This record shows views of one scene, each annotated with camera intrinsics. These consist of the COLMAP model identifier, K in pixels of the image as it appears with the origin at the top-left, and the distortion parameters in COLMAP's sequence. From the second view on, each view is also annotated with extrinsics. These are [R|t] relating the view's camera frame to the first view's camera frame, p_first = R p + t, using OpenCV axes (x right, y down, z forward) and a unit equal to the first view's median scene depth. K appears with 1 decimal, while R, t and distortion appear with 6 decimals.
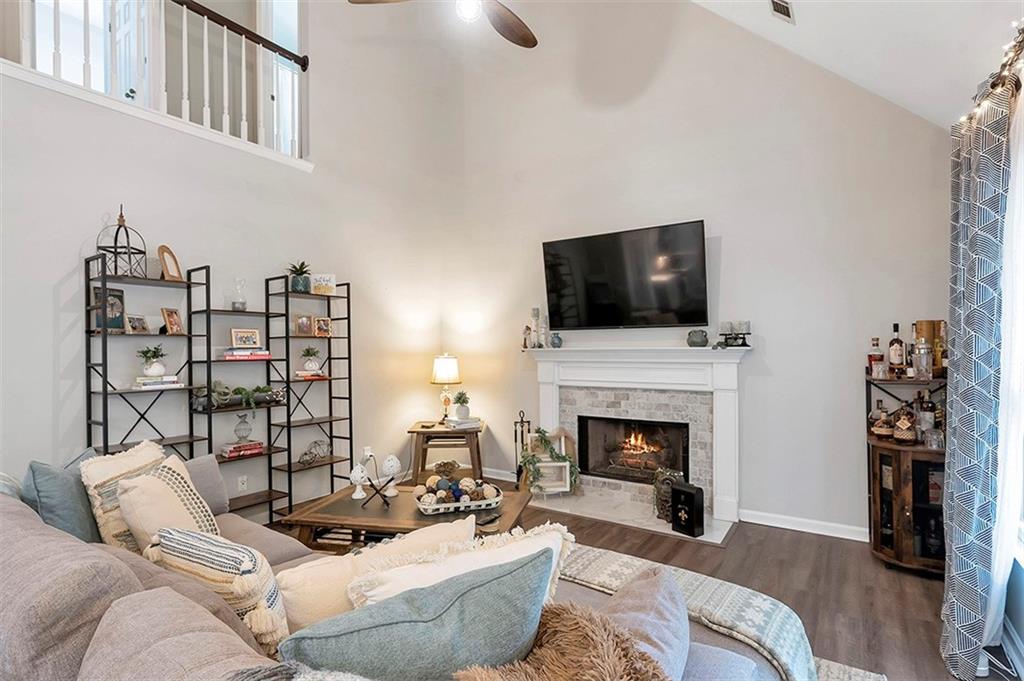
lens RADIAL K [[490.1, 0, 505.1], [0, 490.1, 345.4], [0, 0, 1]] dist [-0.006307, 0.001114]
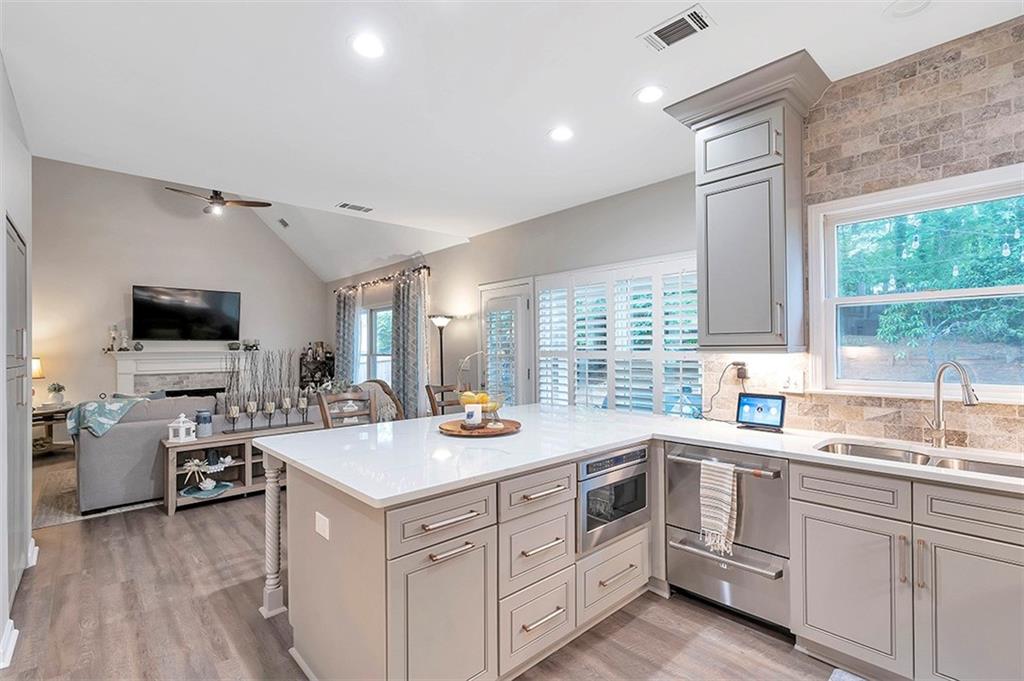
lens RADIAL K [[467.9, 0, 514.5], [0, 467.9, 345.8], [0, 0, 1]] dist [-0.004144, 0.002044]
pose [[0.248468, 0.015375, 0.968518, -1.203477], [0.002648, 0.999860, -0.016552, 0.018903], [-0.968636, 0.006678, 0.248392, -0.650902]]
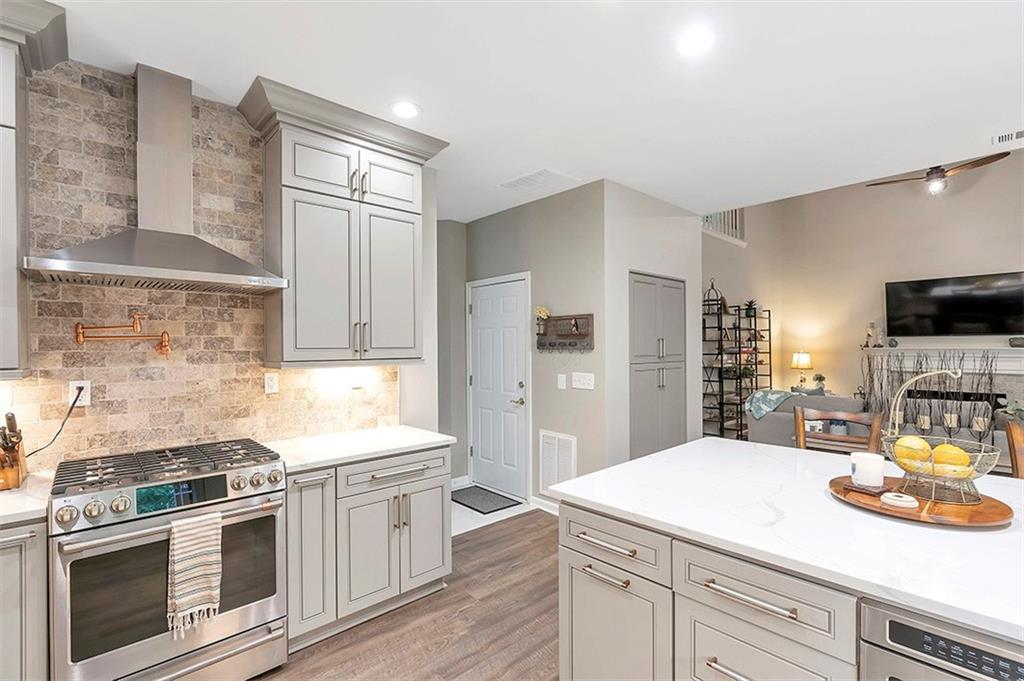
lens RADIAL K [[467.9, 0, 515.8], [0, 467.9, 348.9], [0, 0, 1]] dist [-0.004144, 0.002044]
pose [[0.970581, 0.007768, -0.240649, -0.816153], [-0.004700, 0.999900, 0.013318, -0.005149], [0.240728, -0.011795, 0.970521, -0.886789]]
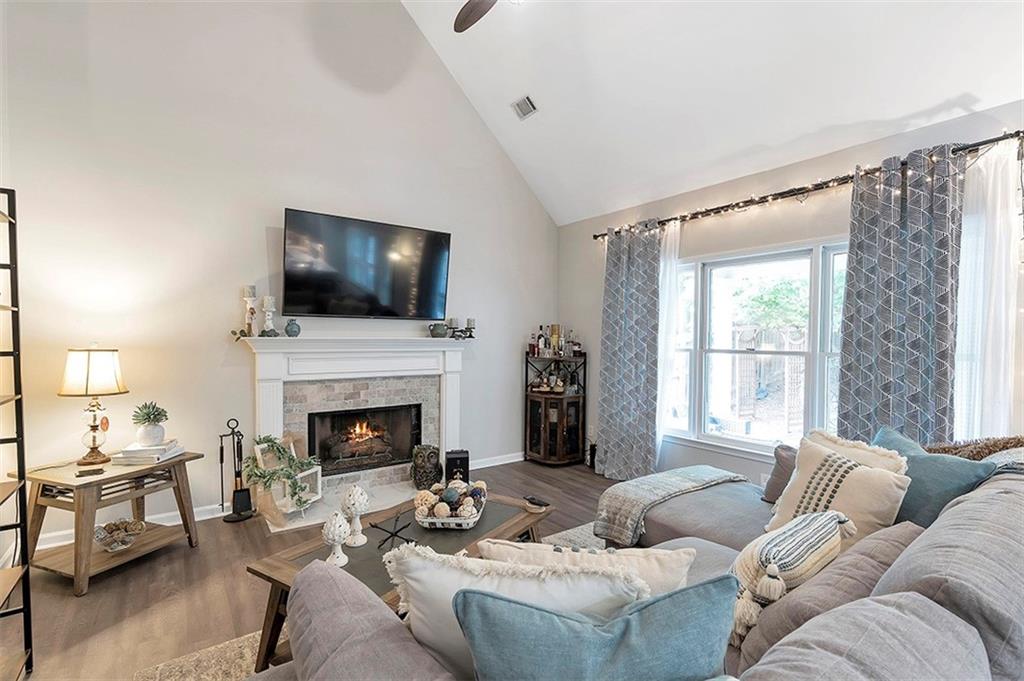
lens RADIAL K [[467.9, 0, 515.1], [0, 467.9, 348.0], [0, 0, 1]] dist [-0.004144, 0.002044]
pose [[0.344714, -0.010164, 0.938653, -0.576415], [-0.016096, 0.999730, 0.016736, 0.005781], [-0.938570, -0.020878, 0.344458, 0.406921]]
